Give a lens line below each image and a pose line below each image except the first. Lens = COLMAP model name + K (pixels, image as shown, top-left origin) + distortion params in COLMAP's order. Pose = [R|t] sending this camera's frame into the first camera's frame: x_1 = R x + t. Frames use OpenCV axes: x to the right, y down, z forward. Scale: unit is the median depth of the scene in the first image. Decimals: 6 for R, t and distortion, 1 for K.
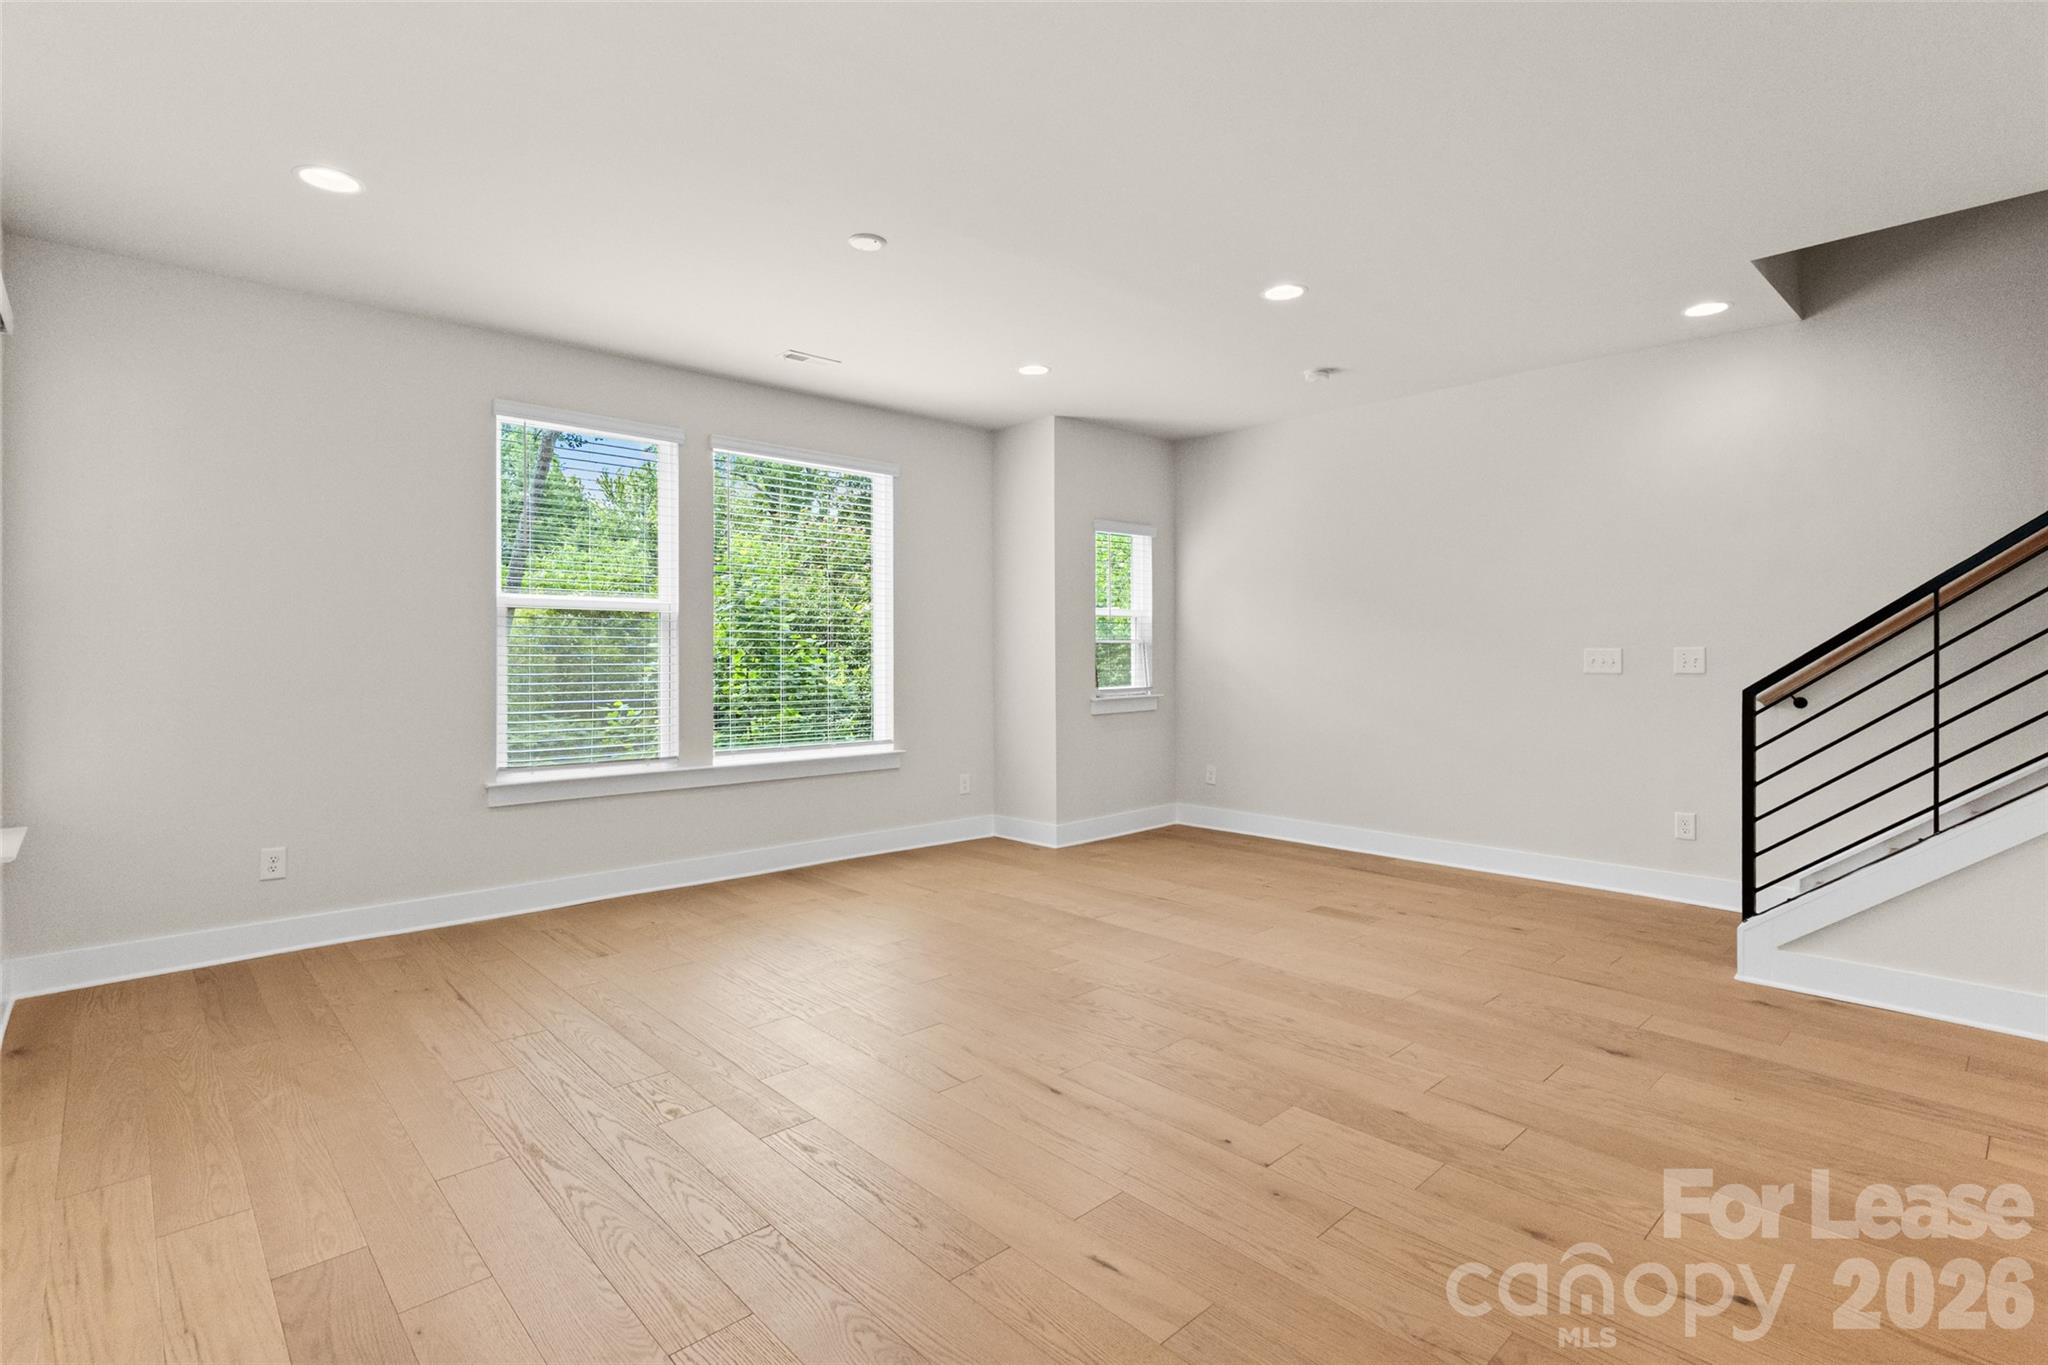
lens RADIAL K [[980.0, 0, 1034.3], [0, 980.0, 655.0], [0, 0, 1]] dist [-0.003019, -0.000362]
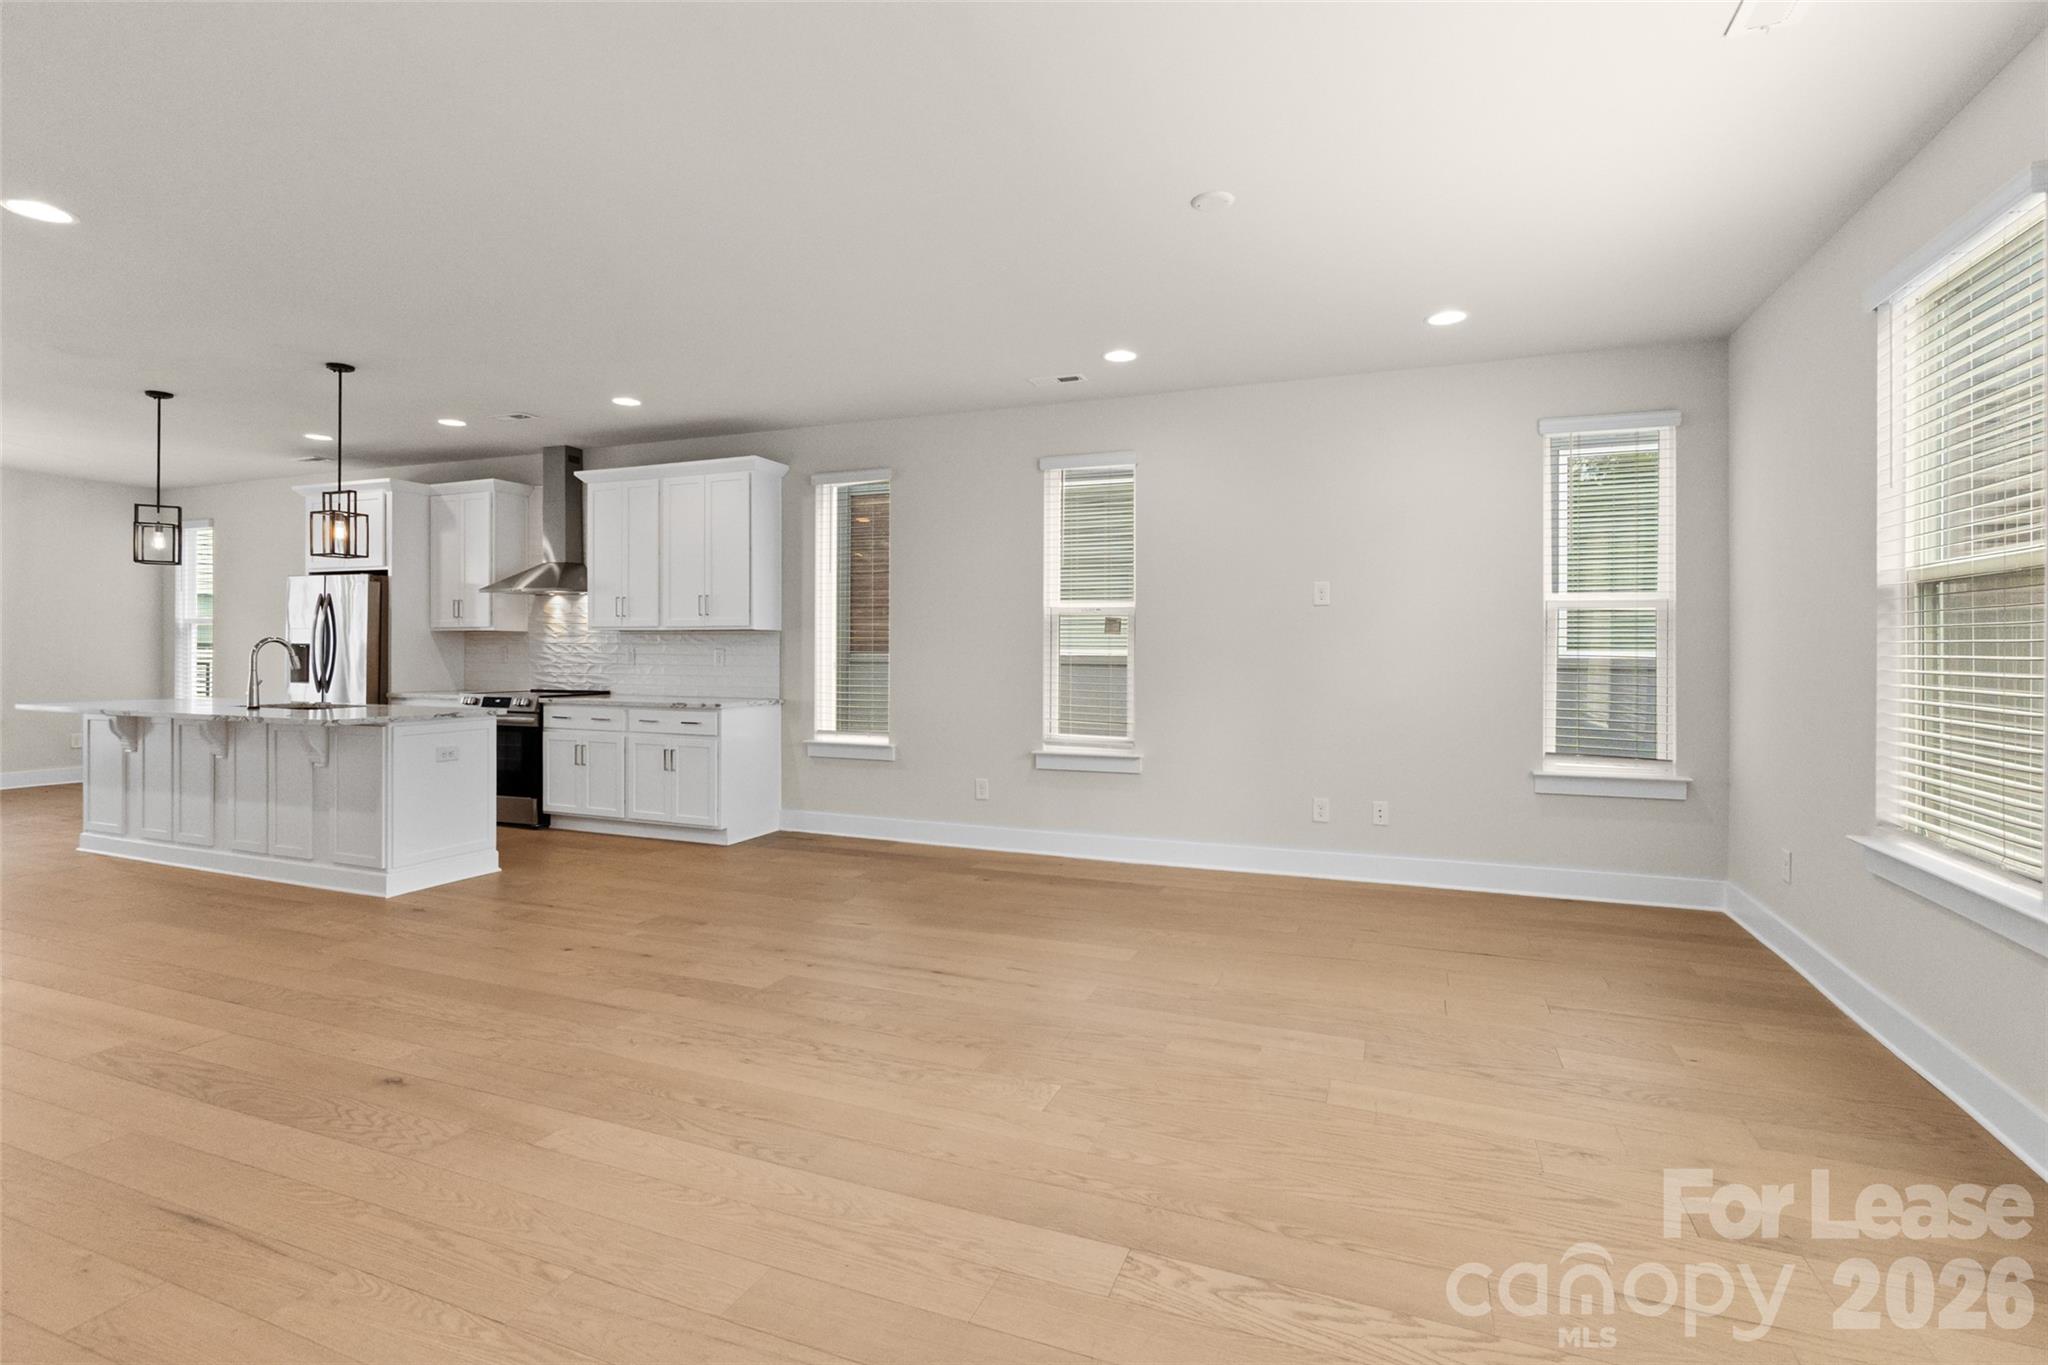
lens RADIAL K [[966.7, 0, 1023.5], [0, 966.7, 652.0], [0, 0, 1]] dist [-0.003930, -0.000005]
pose [[-0.907678, -0.001267, -0.419665, 0.407782], [-0.002834, 0.999991, 0.003110, -0.004217], [0.419658, 0.004013, -0.907674, 1.937479]]
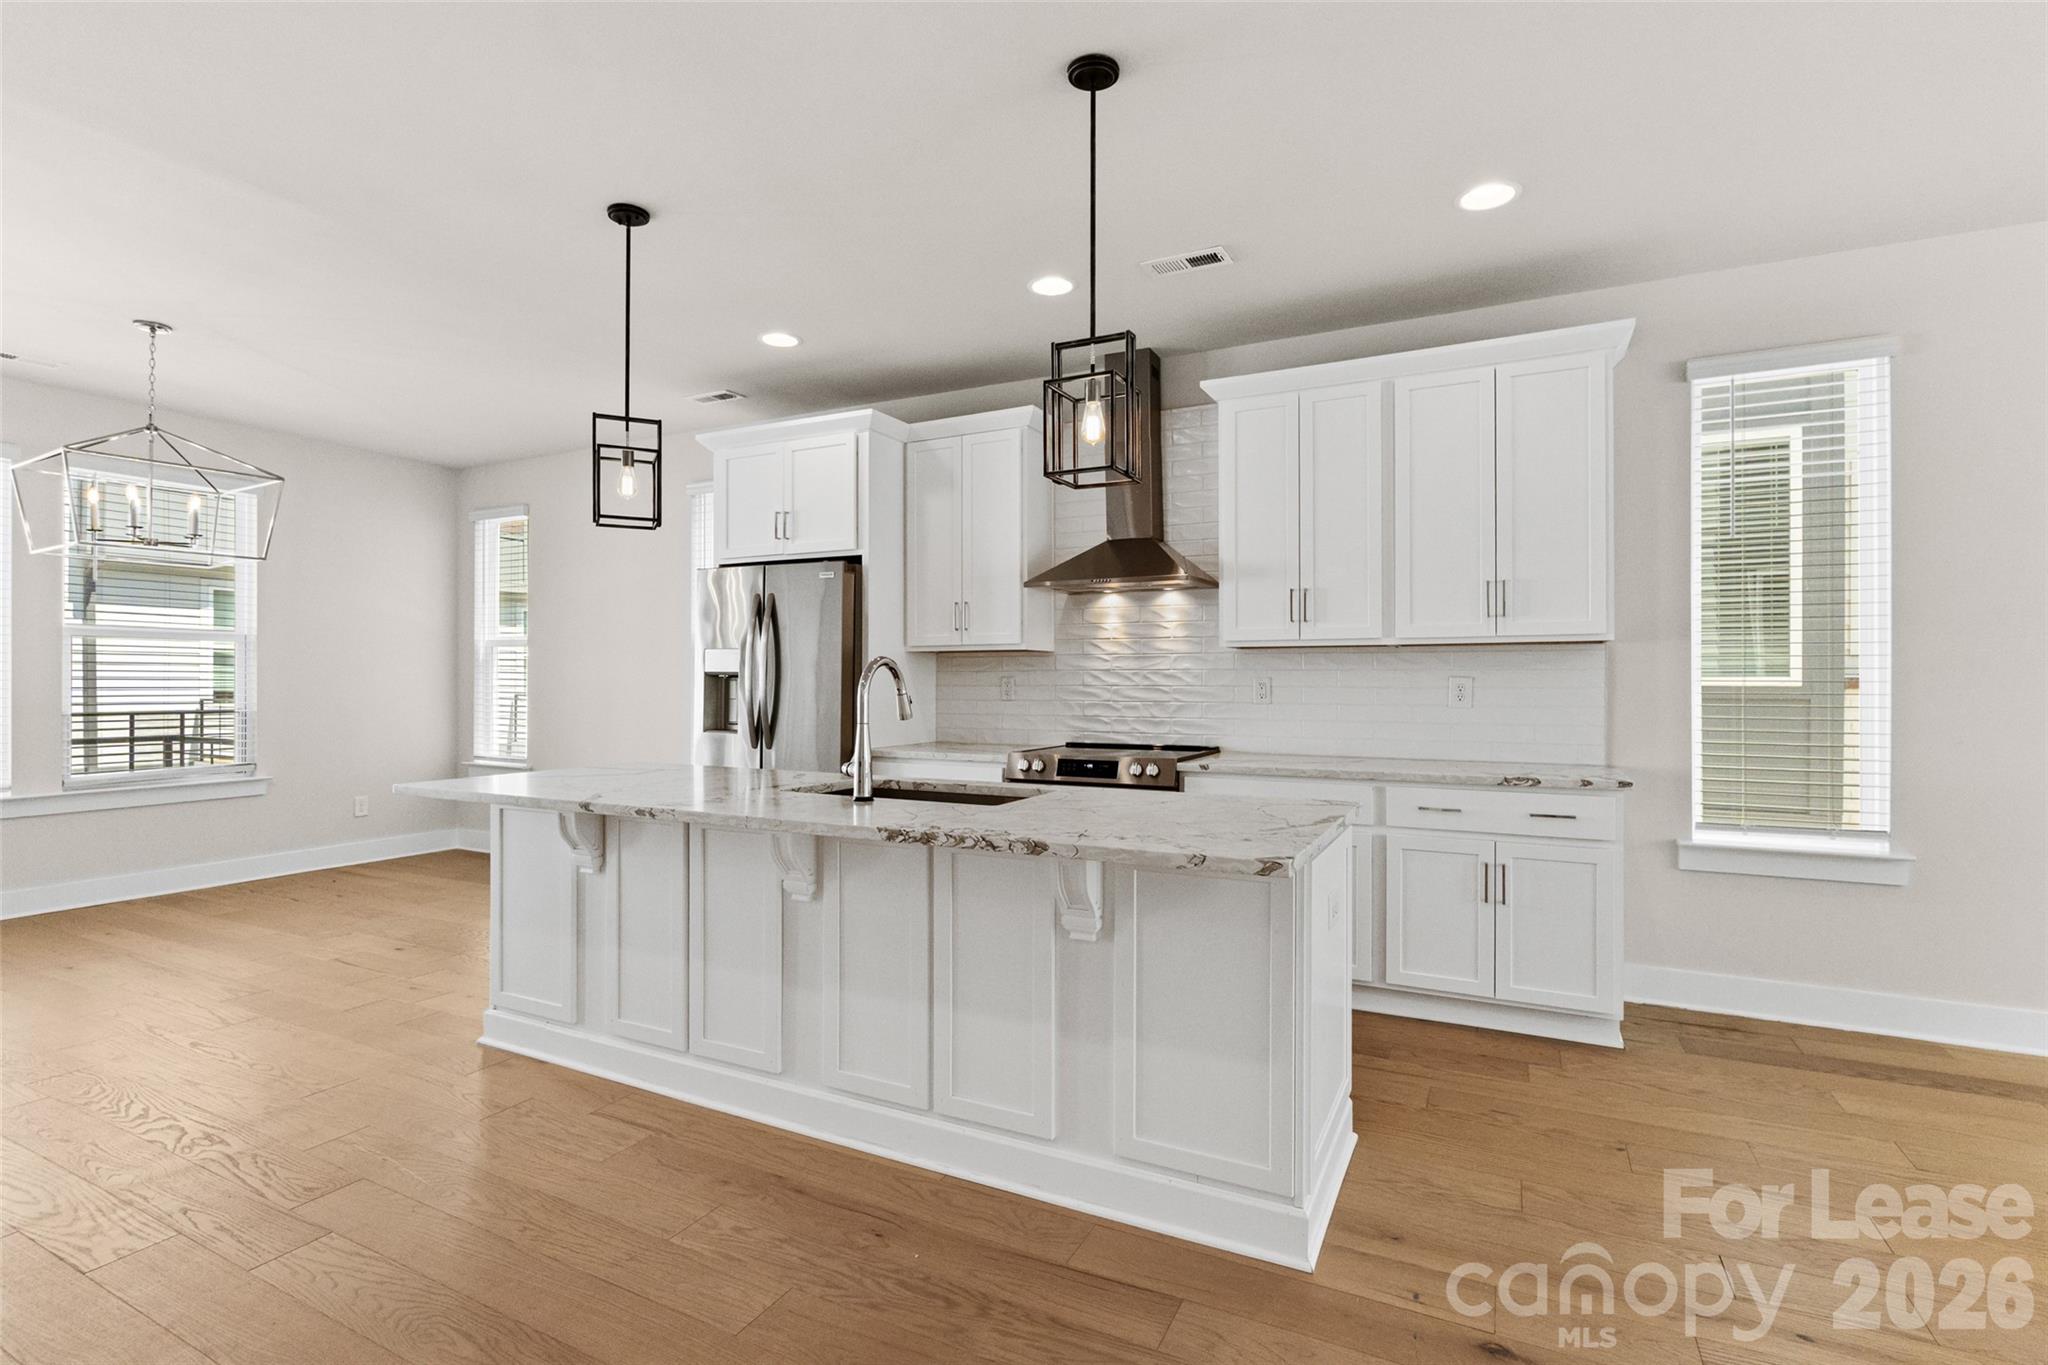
lens RADIAL K [[944.2, 0, 1027.3], [0, 944.2, 677.7], [0, 0, 1]] dist [-0.011231, 0.000549]
pose [[-0.940047, 0.001080, -0.341043, 1.057576], [0.001125, 0.999999, 0.000068, -0.002394], [0.341043, -0.000319, -0.940048, 0.676709]]
